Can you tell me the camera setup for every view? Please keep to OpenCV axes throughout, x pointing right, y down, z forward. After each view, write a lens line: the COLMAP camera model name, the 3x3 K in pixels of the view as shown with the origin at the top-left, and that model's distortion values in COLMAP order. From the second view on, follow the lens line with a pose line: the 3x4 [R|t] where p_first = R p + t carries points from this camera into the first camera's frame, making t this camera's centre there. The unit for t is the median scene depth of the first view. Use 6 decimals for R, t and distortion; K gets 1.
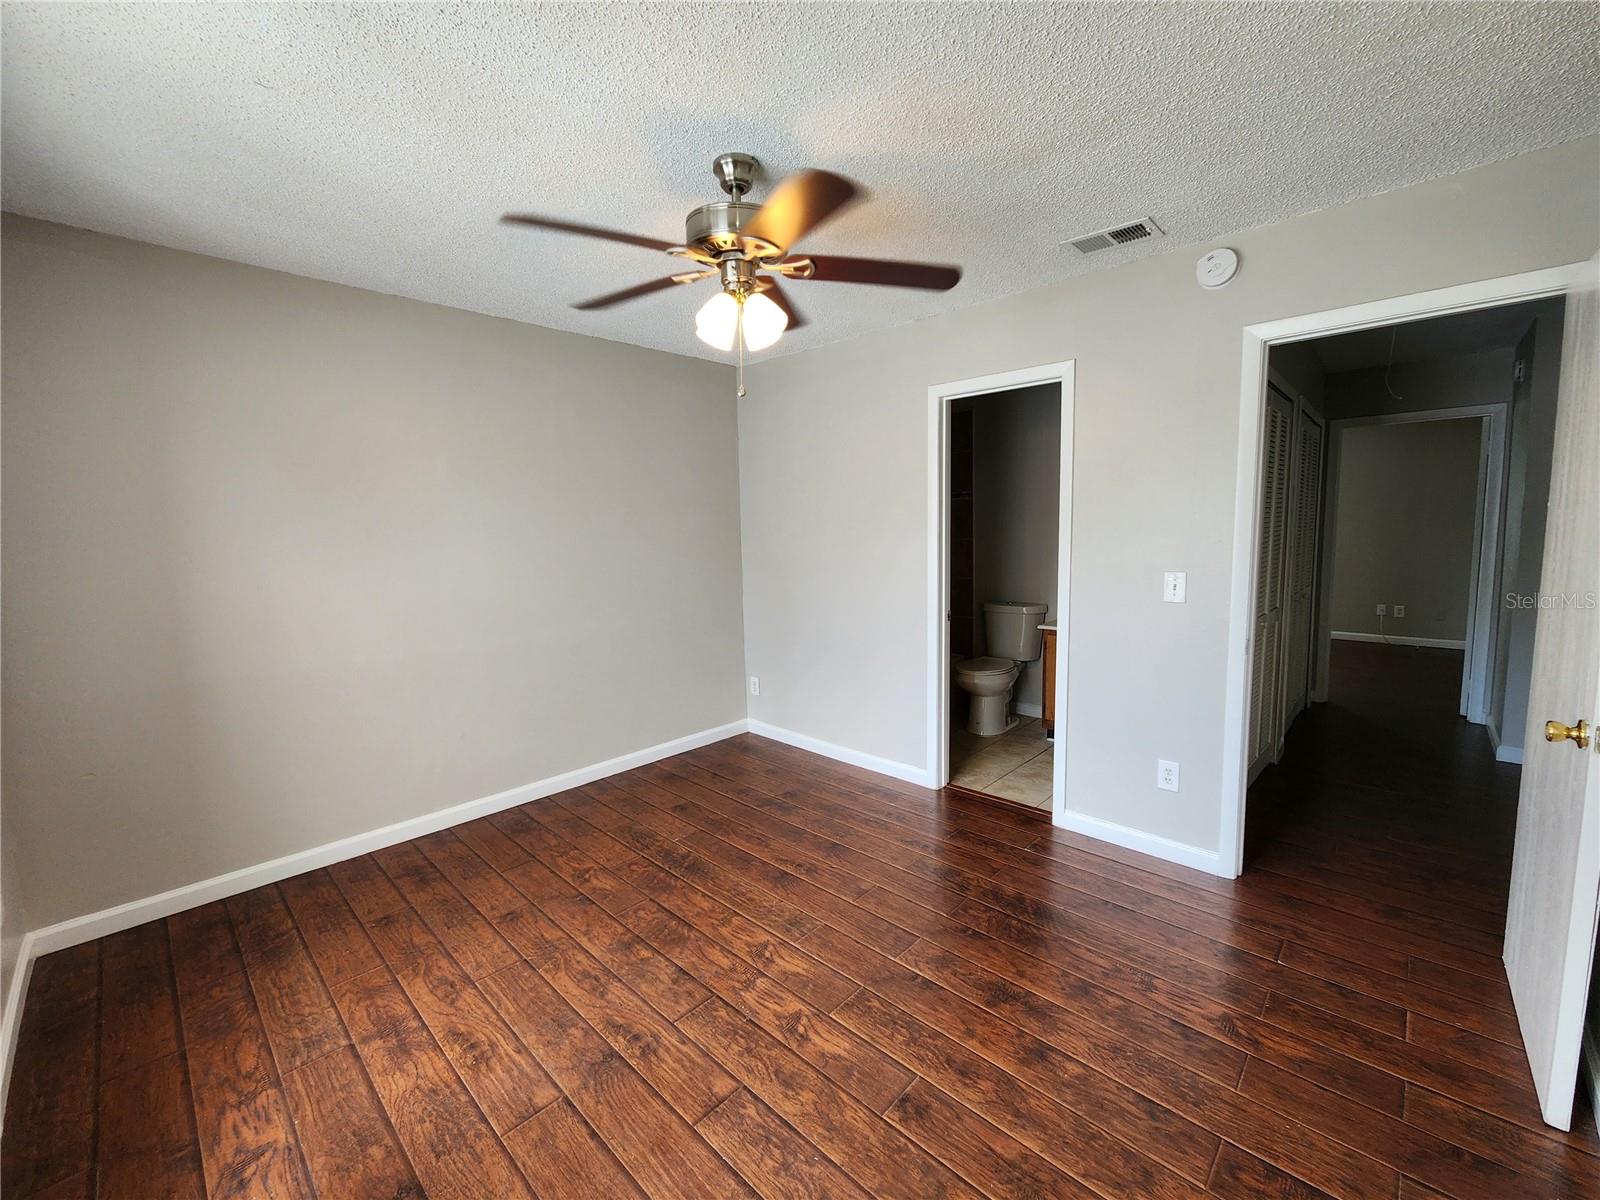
lens RADIAL K [[653.6, 0, 796.0], [0, 653.6, 593.9], [0, 0, 1]] dist [-0.009546, -0.000396]
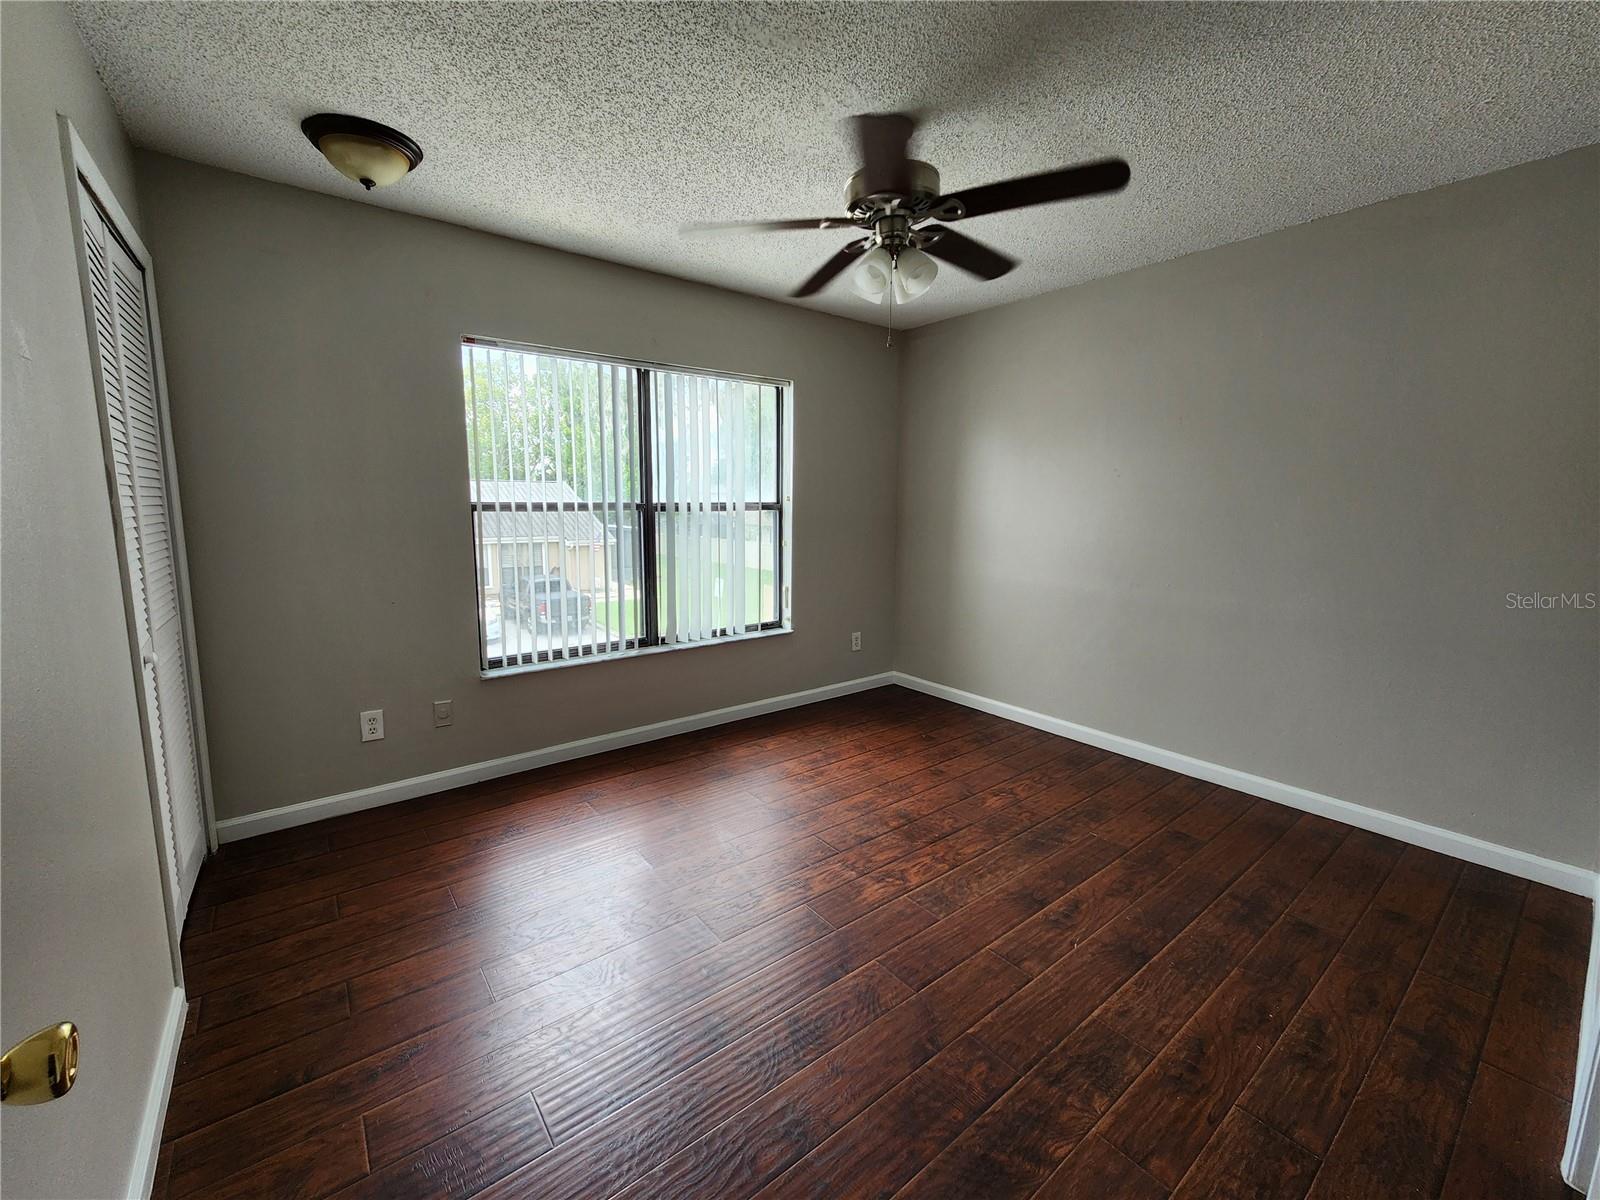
lens RADIAL K [[653.6, 0, 790.7], [0, 653.6, 600.7], [0, 0, 1]] dist [-0.009546, -0.000396]
pose [[-0.157057, 0.169912, -0.972863, 0.956629], [-0.106601, 0.976416, 0.187742, -0.074719], [0.981819, 0.133194, -0.135240, 0.943550]]
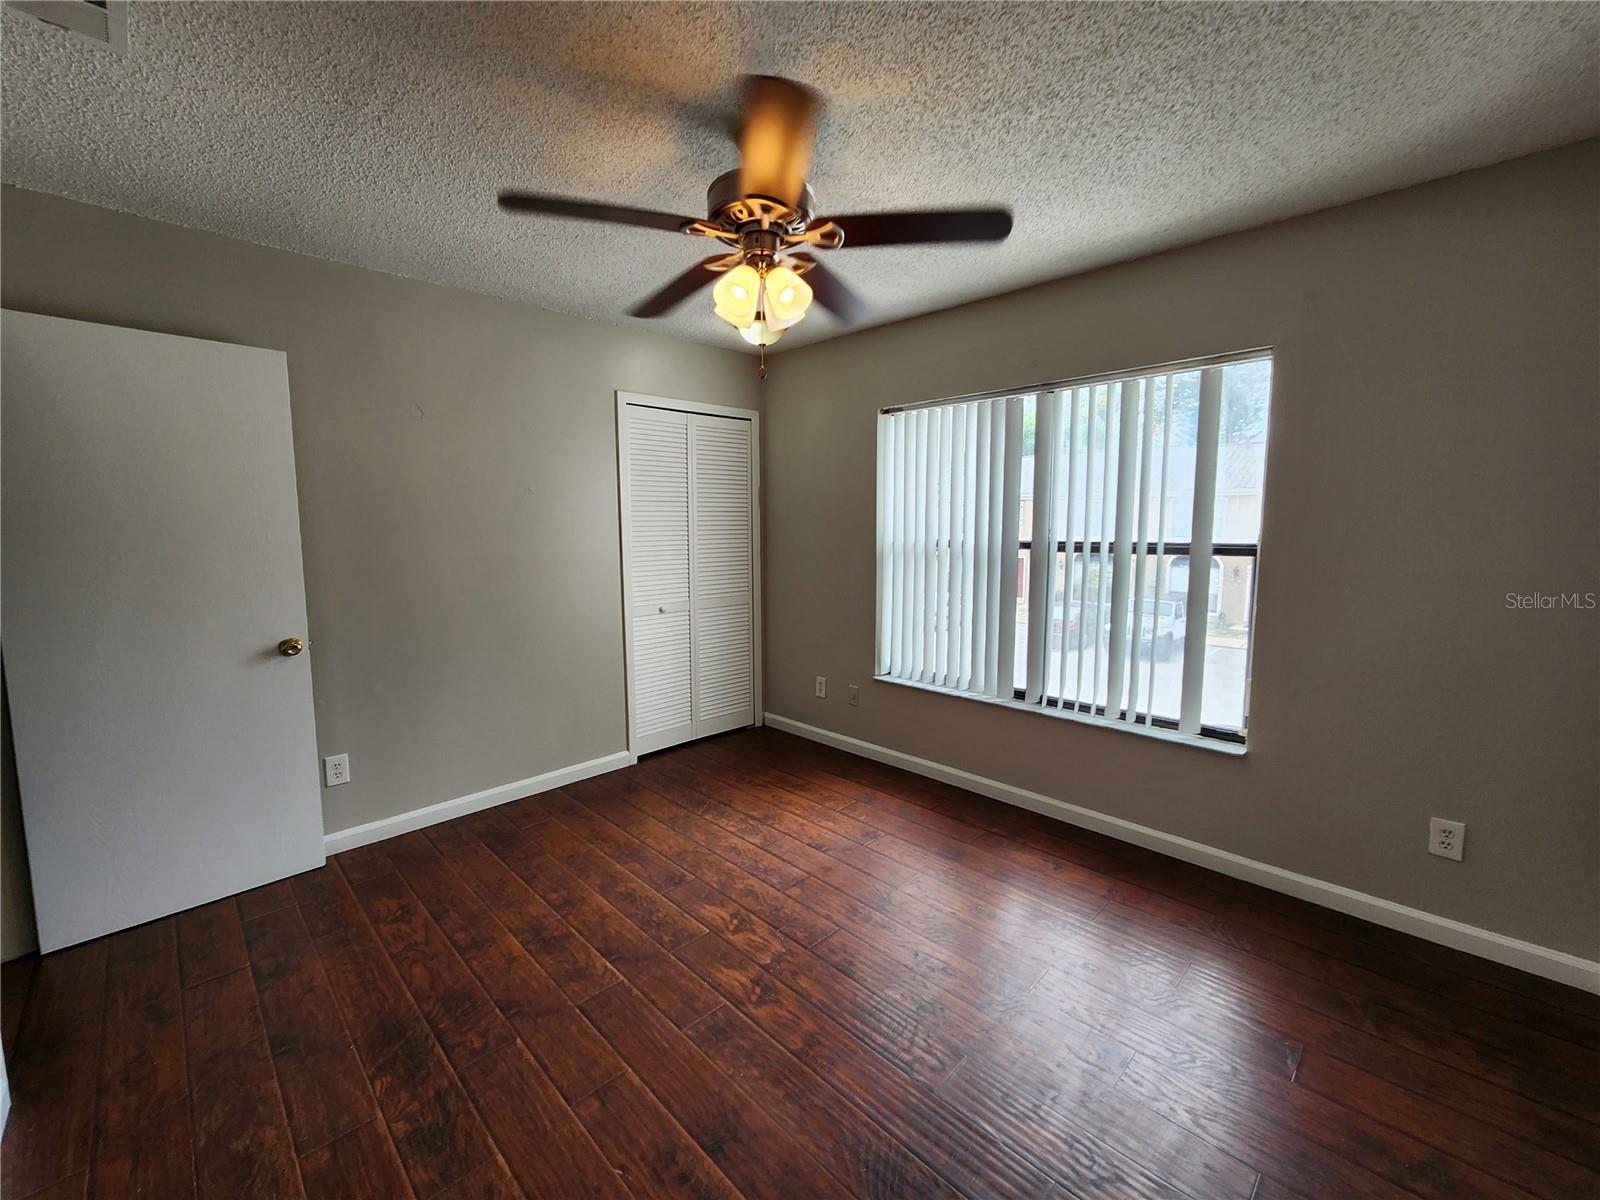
lens RADIAL K [[653.6, 0, 794.5], [0, 653.6, 588.5], [0, 0, 1]] dist [-0.009546, -0.000396]
pose [[-0.999180, 0.018786, 0.035878, -0.140256], [0.025866, 0.977700, 0.208409, -0.181070], [-0.031162, 0.209166, -0.977383, 1.799508]]
